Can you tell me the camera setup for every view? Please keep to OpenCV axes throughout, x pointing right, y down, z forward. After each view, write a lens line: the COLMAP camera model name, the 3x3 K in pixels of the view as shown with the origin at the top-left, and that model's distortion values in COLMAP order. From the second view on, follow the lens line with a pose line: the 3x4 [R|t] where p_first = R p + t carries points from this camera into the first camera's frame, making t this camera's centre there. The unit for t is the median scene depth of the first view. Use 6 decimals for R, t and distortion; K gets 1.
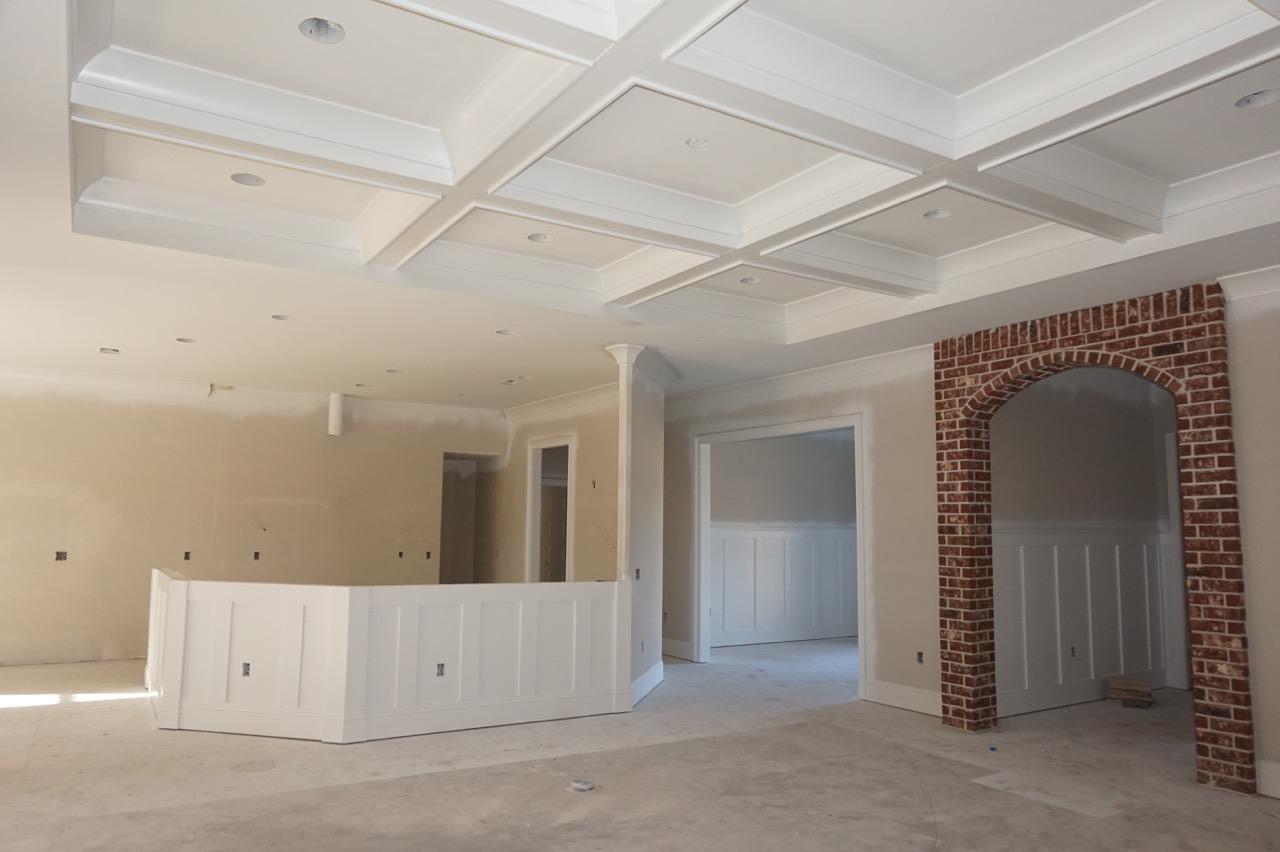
lens RADIAL K [[865.9, 0, 611.9], [0, 865.9, 439.7], [0, 0, 1]] dist [-0.032959, 0.015974]
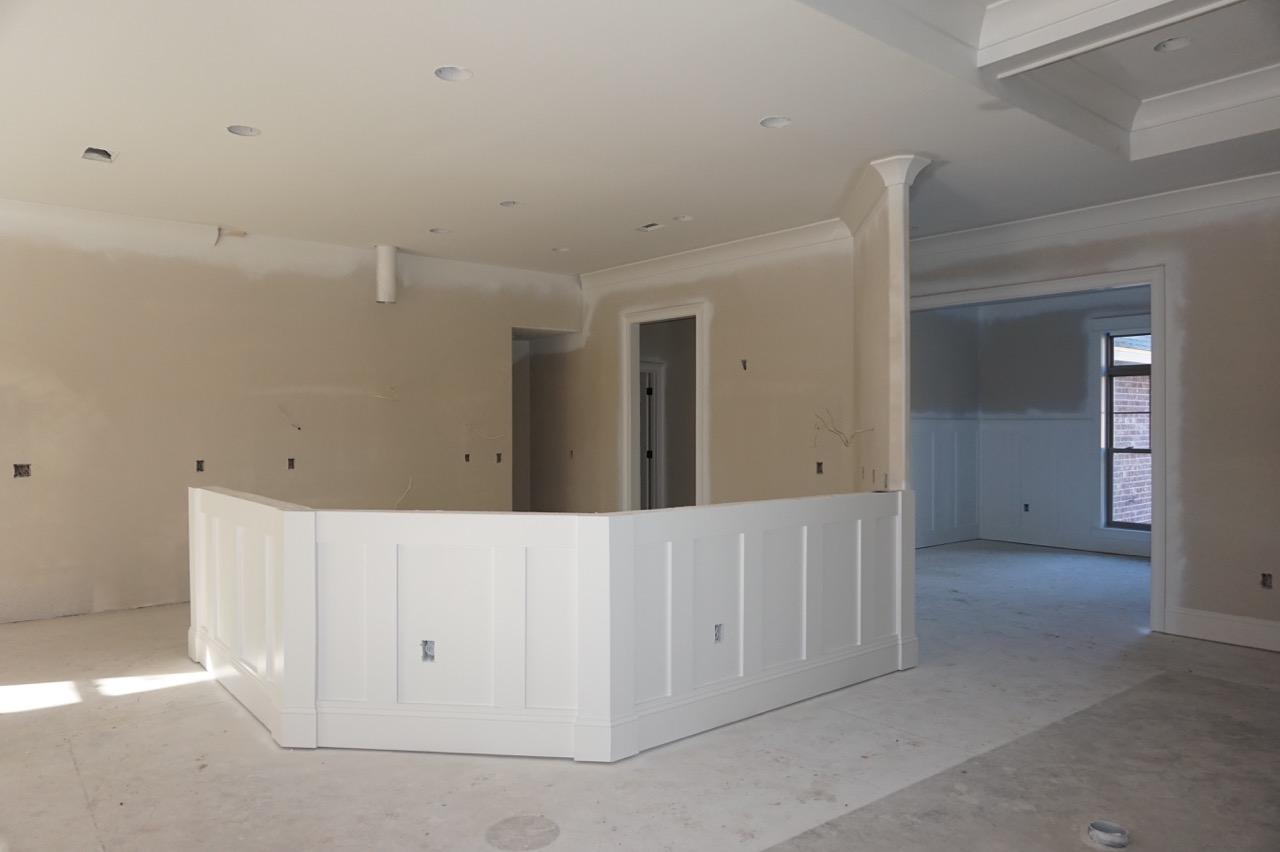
lens RADIAL K [[865.9, 0, 636.6], [0, 865.9, 438.7], [0, 0, 1]] dist [-0.032959, 0.015974]
pose [[0.992185, -0.014654, 0.123911, -0.316454], [-0.000145, 0.992944, 0.118586, 0.037311], [-0.124775, -0.117677, 0.985182, 0.347272]]
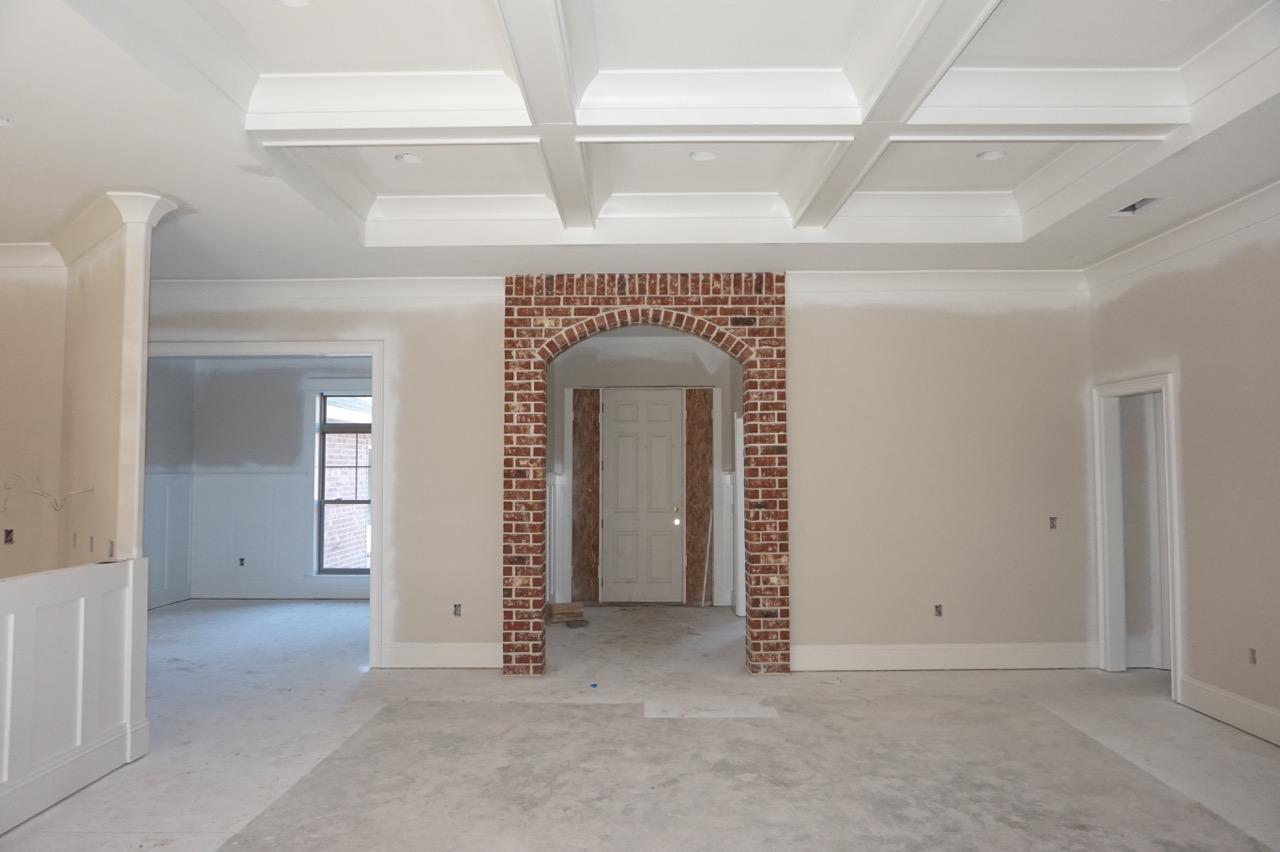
lens RADIAL K [[865.9, 0, 642.1], [0, 865.9, 431.7], [0, 0, 1]] dist [-0.032959, 0.015974]
pose [[0.528971, 0.023271, 0.848321, -0.358787], [-0.075813, 0.996923, 0.019926, 0.027833], [-0.845247, -0.074854, 0.529107, 0.372386]]
